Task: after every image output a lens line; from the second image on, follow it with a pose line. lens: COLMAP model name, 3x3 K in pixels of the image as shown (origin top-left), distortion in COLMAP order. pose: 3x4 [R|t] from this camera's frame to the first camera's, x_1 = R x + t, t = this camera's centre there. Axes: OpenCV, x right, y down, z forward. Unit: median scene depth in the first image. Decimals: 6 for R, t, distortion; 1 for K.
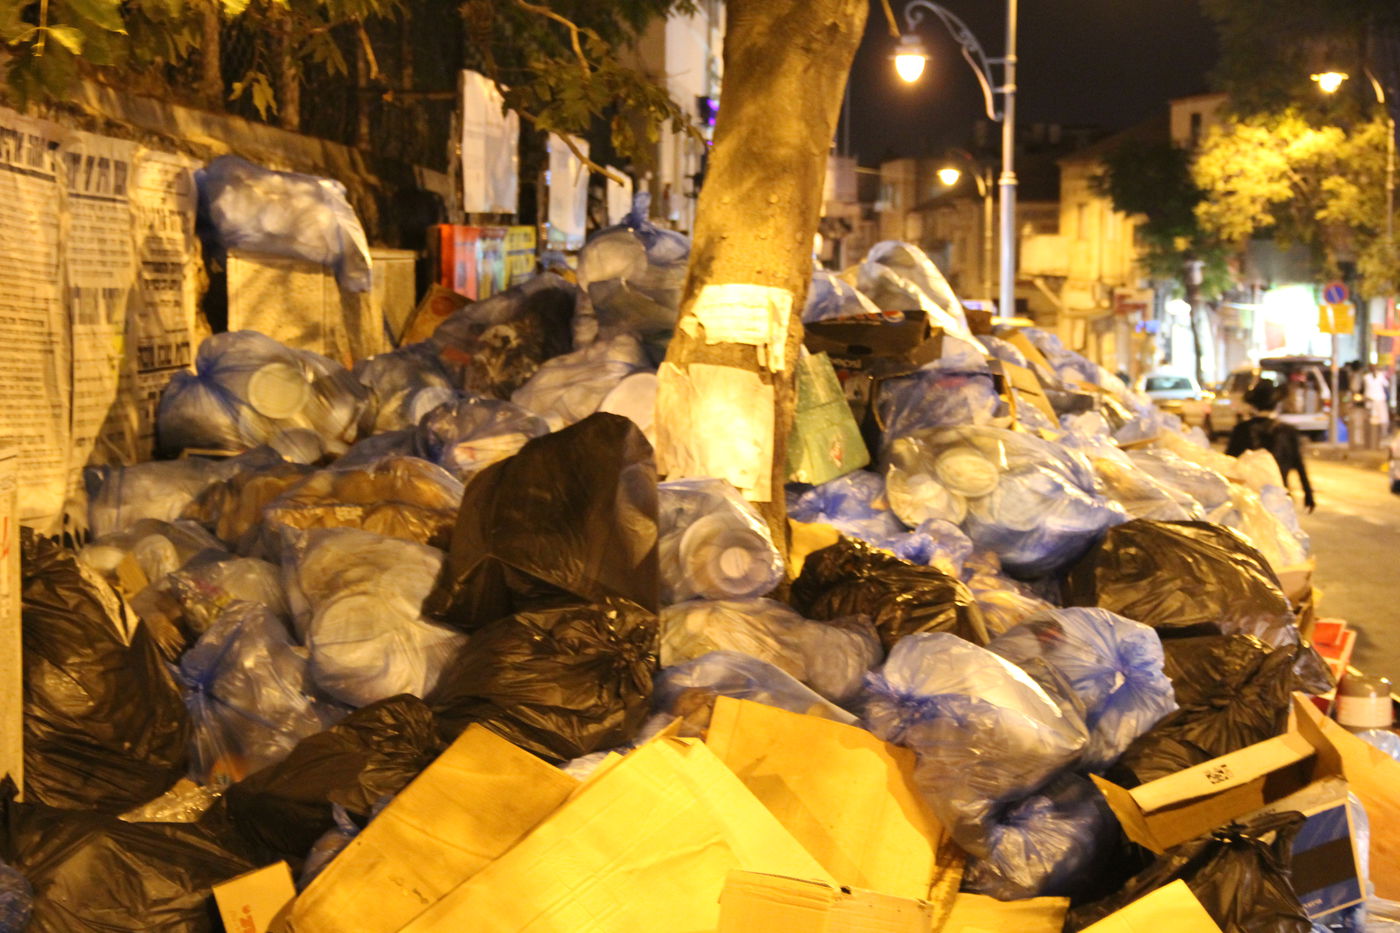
lens RADIAL K [[3105.5, 0, 702.3], [0, 3105.5, 467.3], [0, 0, 1]] dist [0.243575, 0.000000]
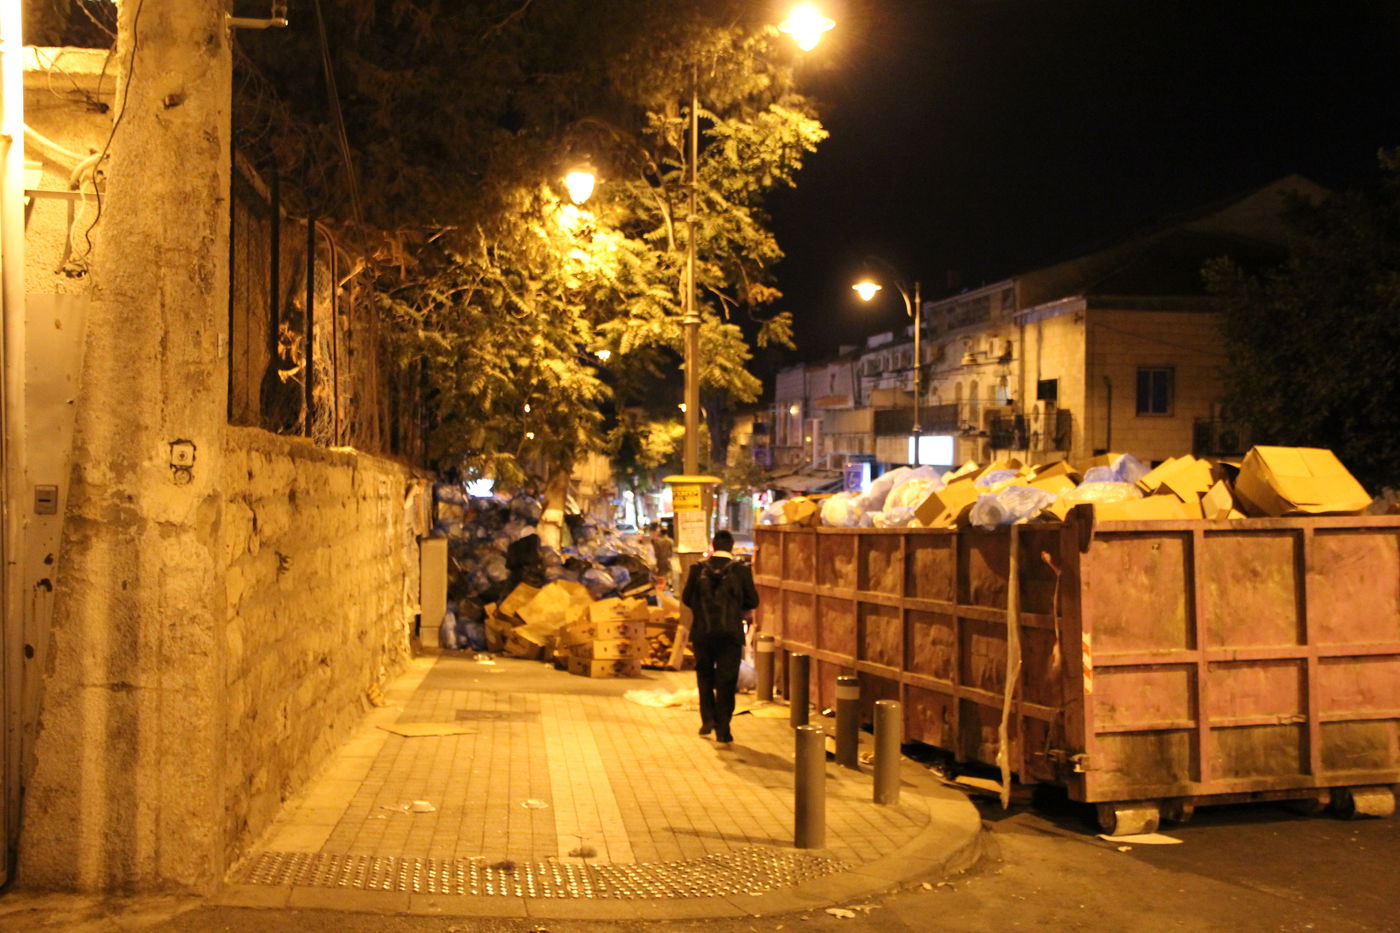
lens RADIAL K [[1568.8, 0, 700.6], [0, 1568.8, 468.9], [0, 0, 1]] dist [-0.000310, 0.000000]
pose [[0.980557, 0.007263, 0.196102, -0.239482], [0.005225, 0.997994, -0.063087, 0.038773], [-0.196166, 0.062885, 0.978552, -1.537196]]
